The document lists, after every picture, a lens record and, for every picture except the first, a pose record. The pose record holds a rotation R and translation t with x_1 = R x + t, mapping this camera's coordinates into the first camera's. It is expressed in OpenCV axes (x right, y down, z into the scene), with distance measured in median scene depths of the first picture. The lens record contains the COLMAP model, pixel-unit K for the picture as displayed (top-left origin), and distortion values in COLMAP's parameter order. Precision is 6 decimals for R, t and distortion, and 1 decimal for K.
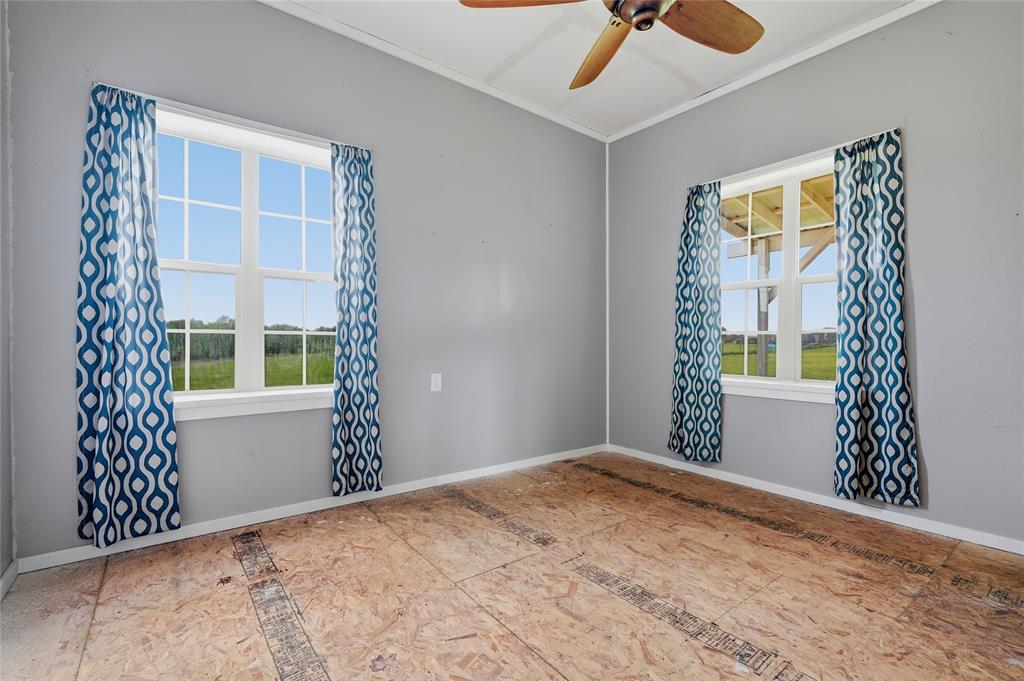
lens RADIAL K [[426.5, 0, 509.3], [0, 426.5, 342.6], [0, 0, 1]] dist [0.000440, -0.000933]
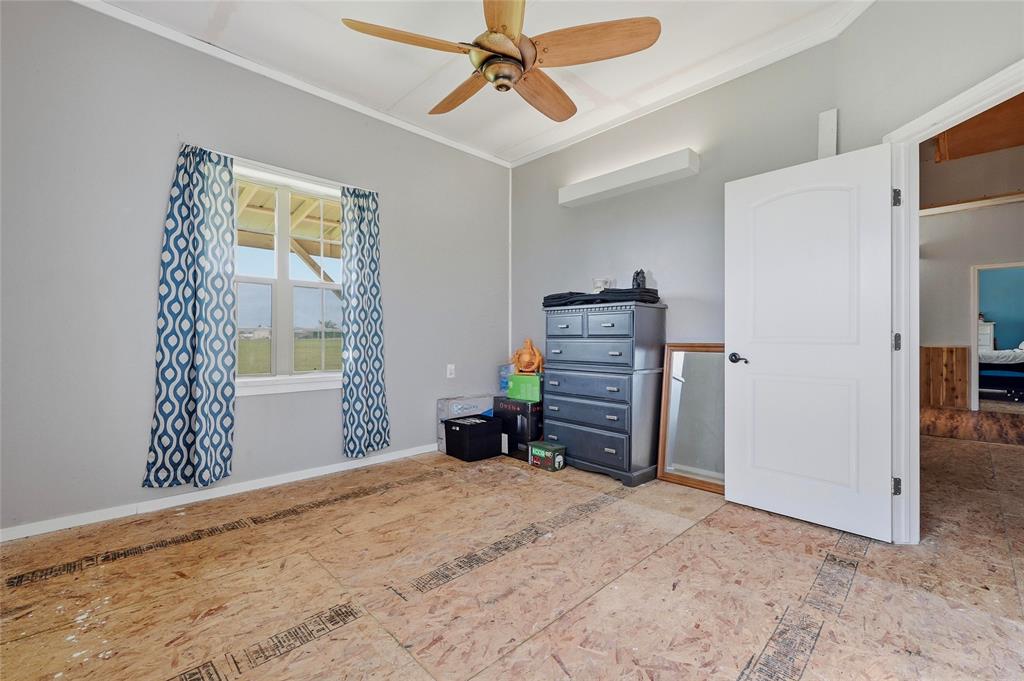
lens RADIAL K [[417.2, 0, 508.9], [0, 417.2, 339.5], [0, 0, 1]] dist [-0.000740, 0.000086]
pose [[-0.065737, -0.005999, 0.997819, -0.522666], [0.002723, 0.999977, 0.006192, -0.006624], [-0.997833, 0.003124, -0.065719, 0.616448]]
